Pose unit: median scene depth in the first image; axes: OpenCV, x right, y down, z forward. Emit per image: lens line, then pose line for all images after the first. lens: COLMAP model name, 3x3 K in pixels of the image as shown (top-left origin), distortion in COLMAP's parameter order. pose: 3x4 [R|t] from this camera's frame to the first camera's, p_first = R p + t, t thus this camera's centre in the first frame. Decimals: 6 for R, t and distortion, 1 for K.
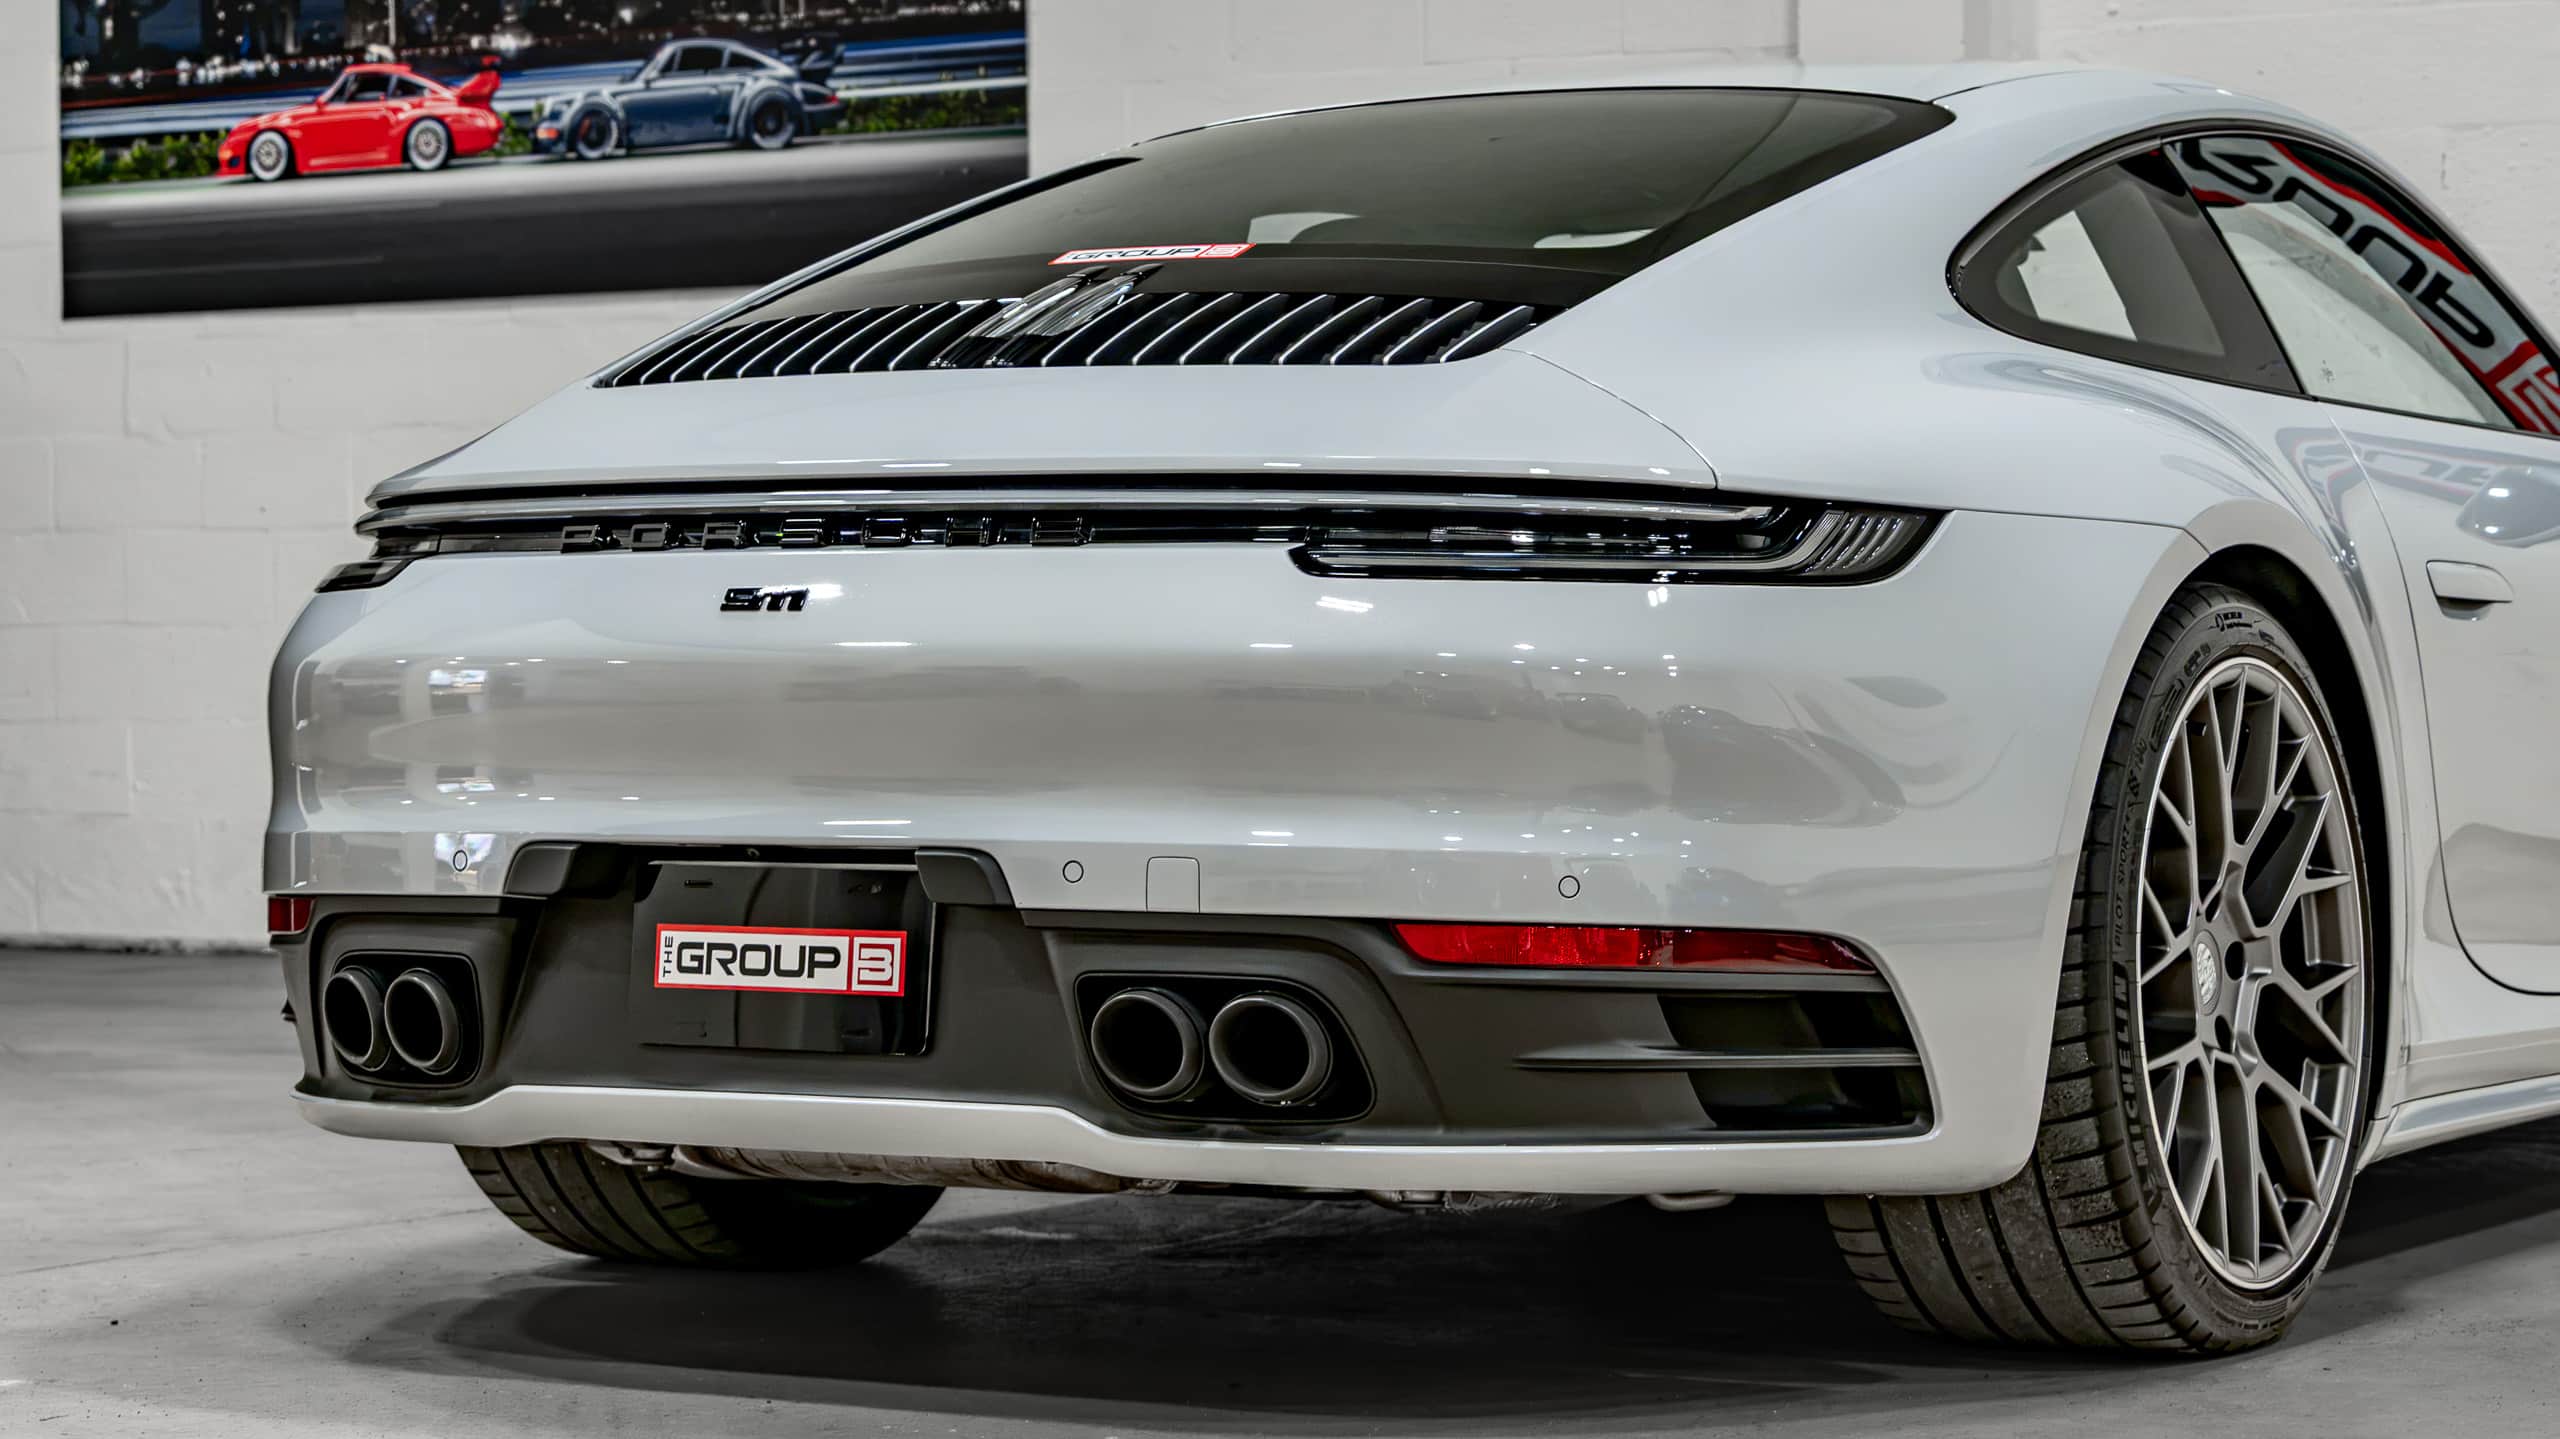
lens RADIAL K [[5942.3, 0, 1170.7], [0, 5942.3, 718.7], [0, 0, 1]] dist [0.015325, 0.141625]
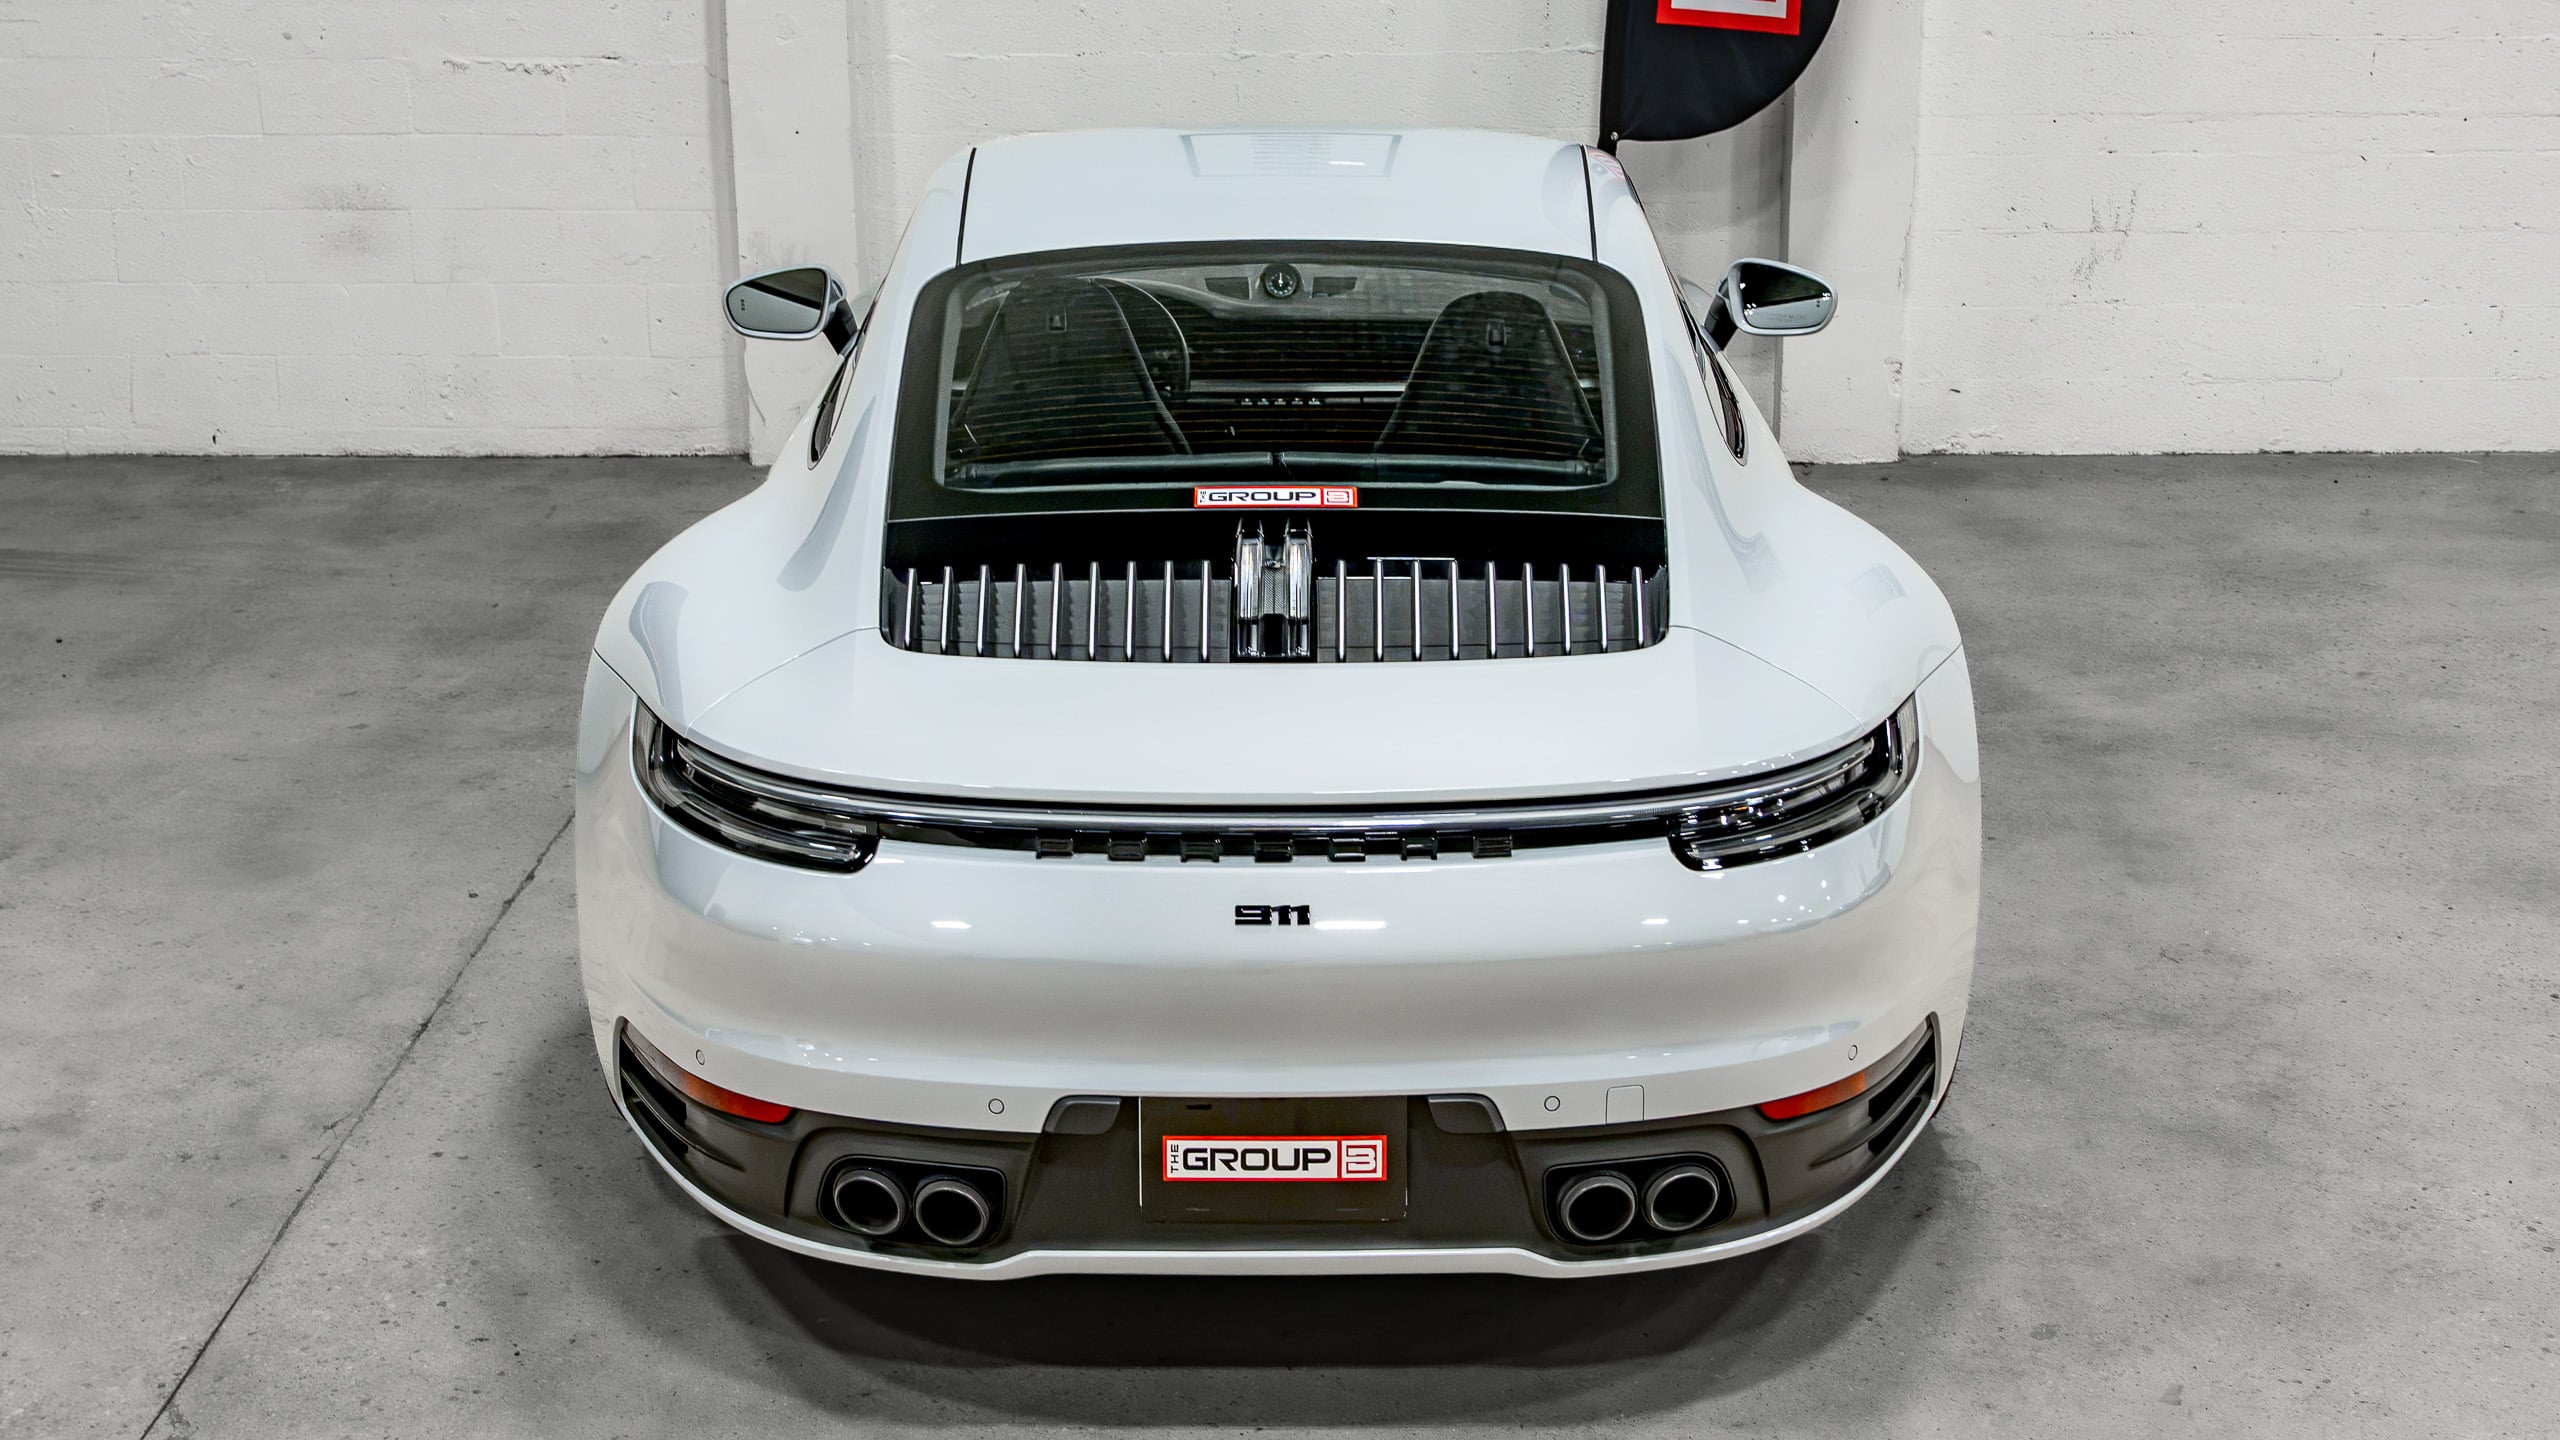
lens RADIAL K [[3292.9, 0, 1246.4], [0, 3292.9, 718.1], [0, 0, 1]] dist [-0.001500, 0.013777]
pose [[0.862852, -0.154998, 0.481106, -0.411089], [0.011311, 0.957505, 0.288194, -0.267799], [-0.505331, -0.243227, 0.827938, 0.401895]]
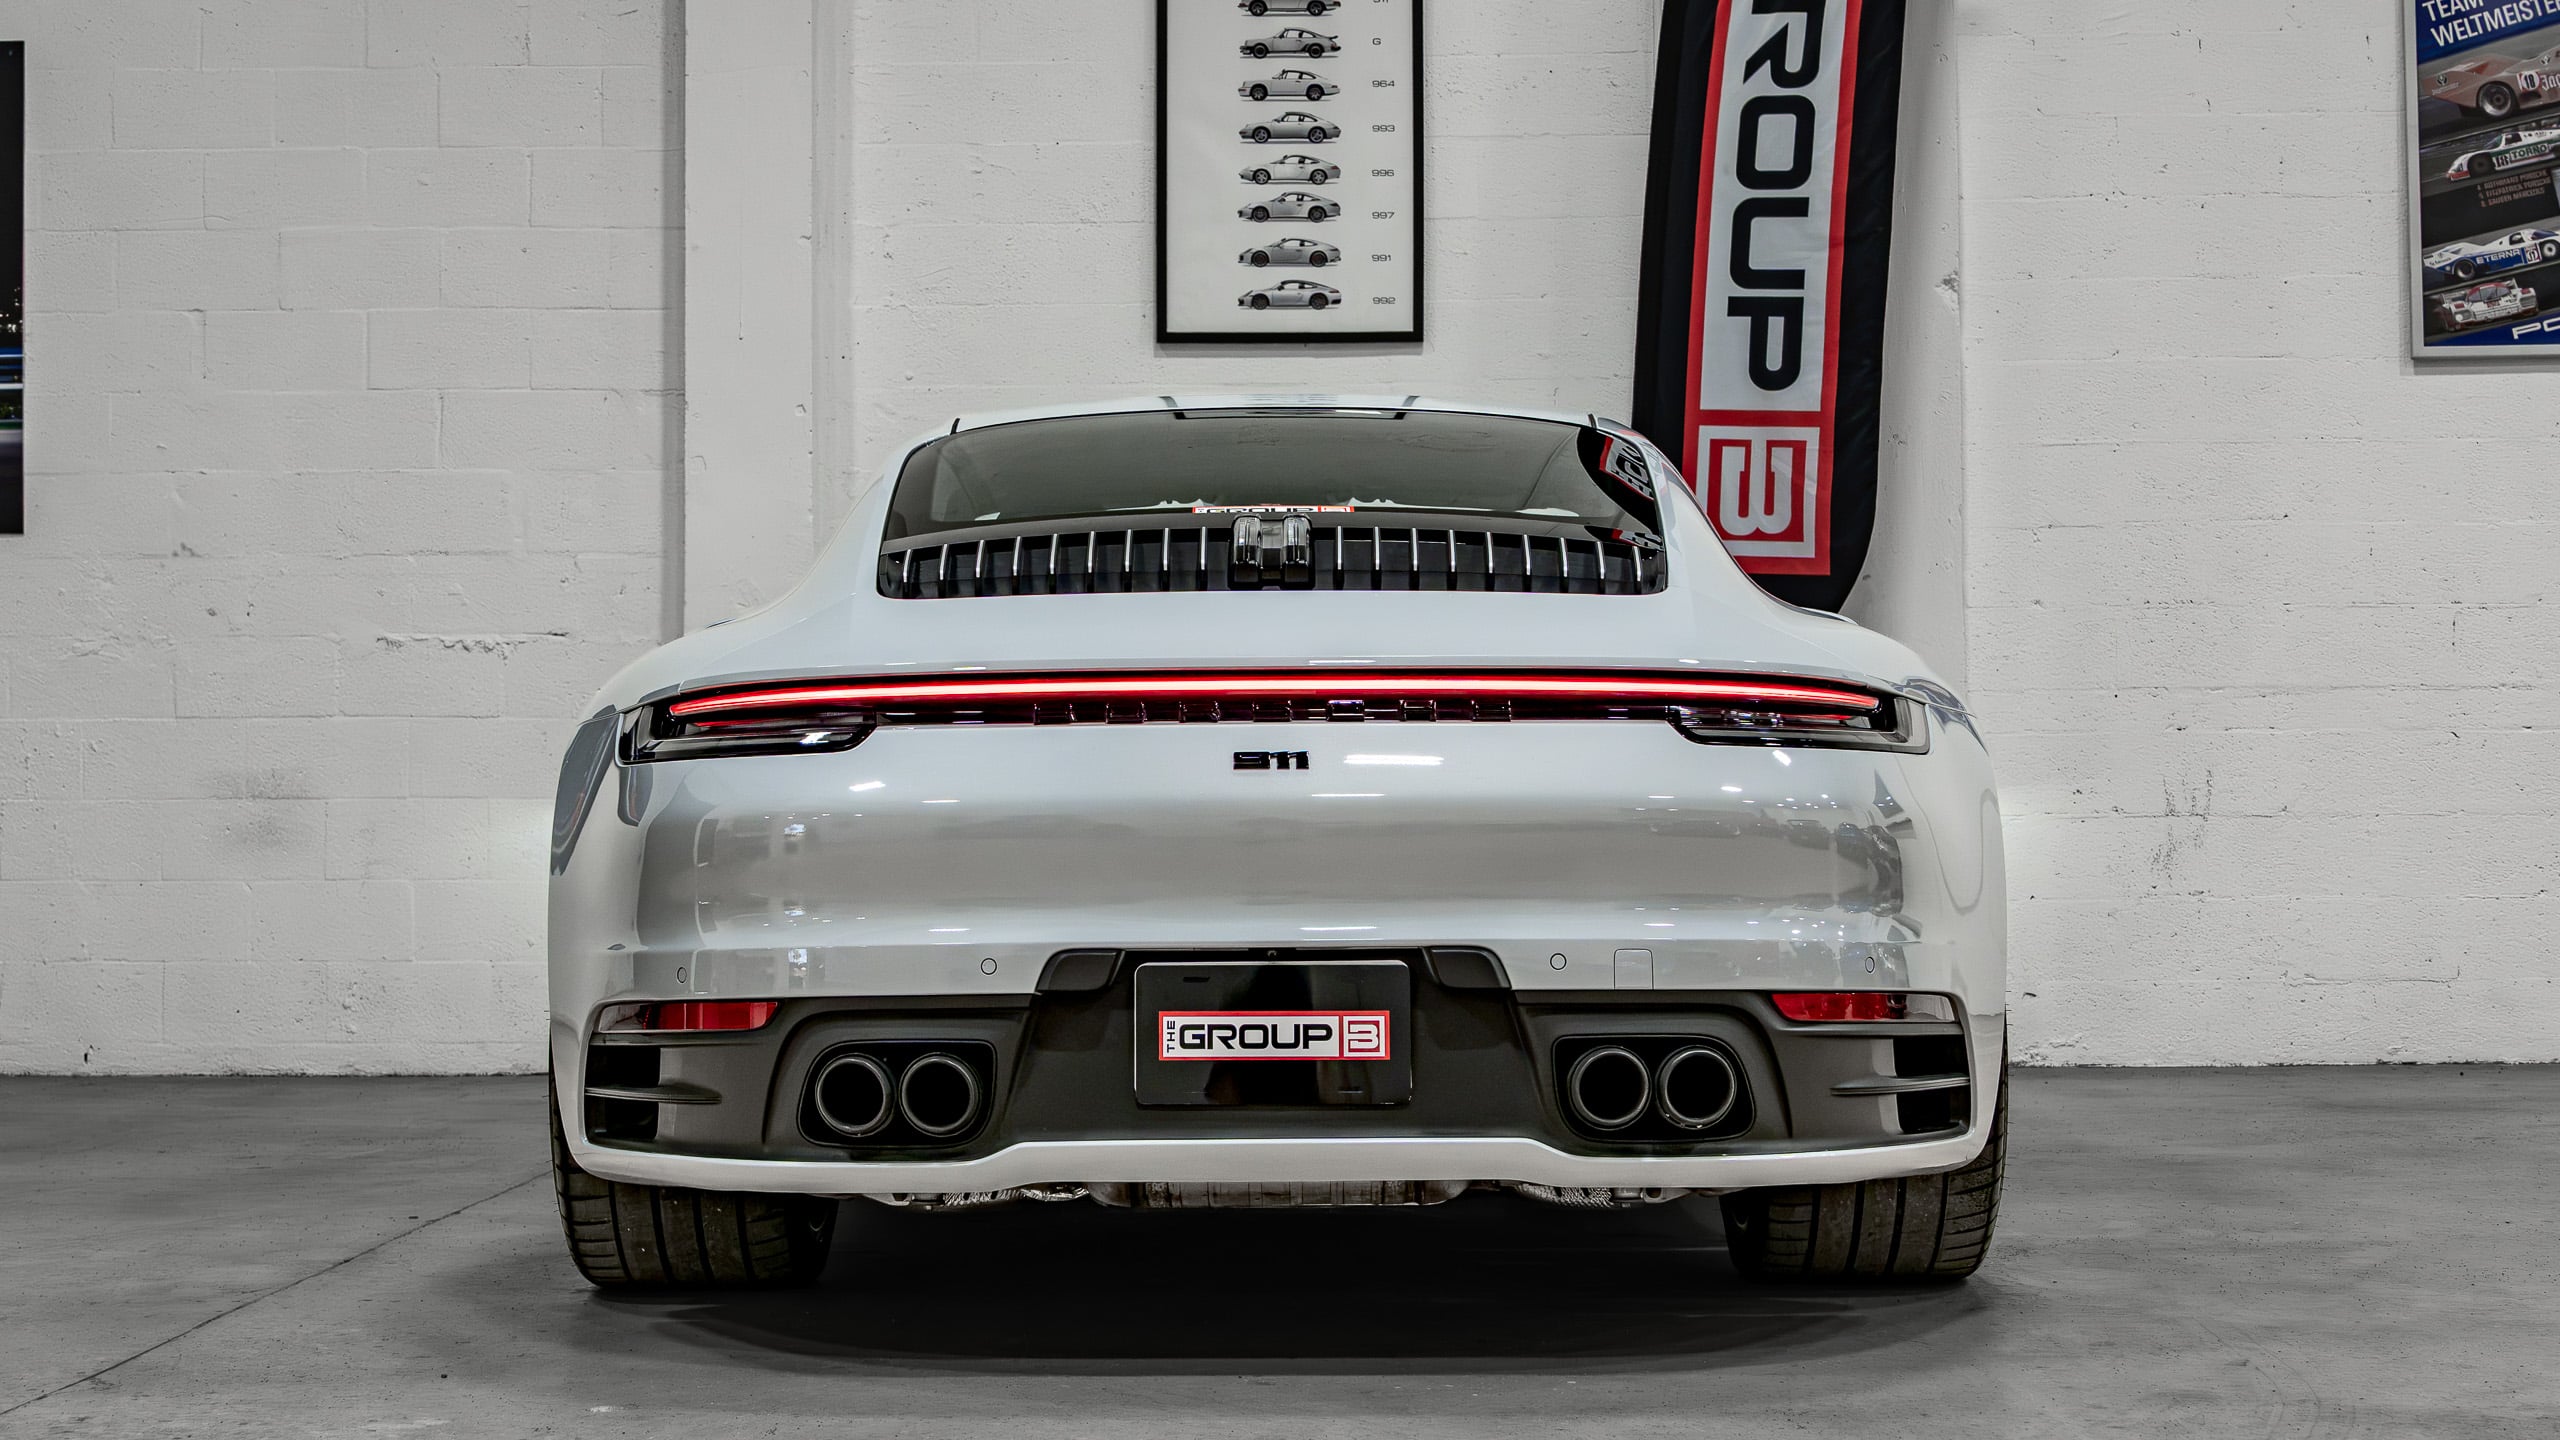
lens RADIAL K [[4025.1, 0, 1216.9], [0, 4025.1, 634.6], [0, 0, 1]] dist [0.017456, -0.073678]
pose [[0.865377, 0.020353, 0.500708, -0.515941], [0.010640, 0.998203, -0.058965, 0.004477], [-0.501009, 0.056354, 0.863606, 0.232364]]
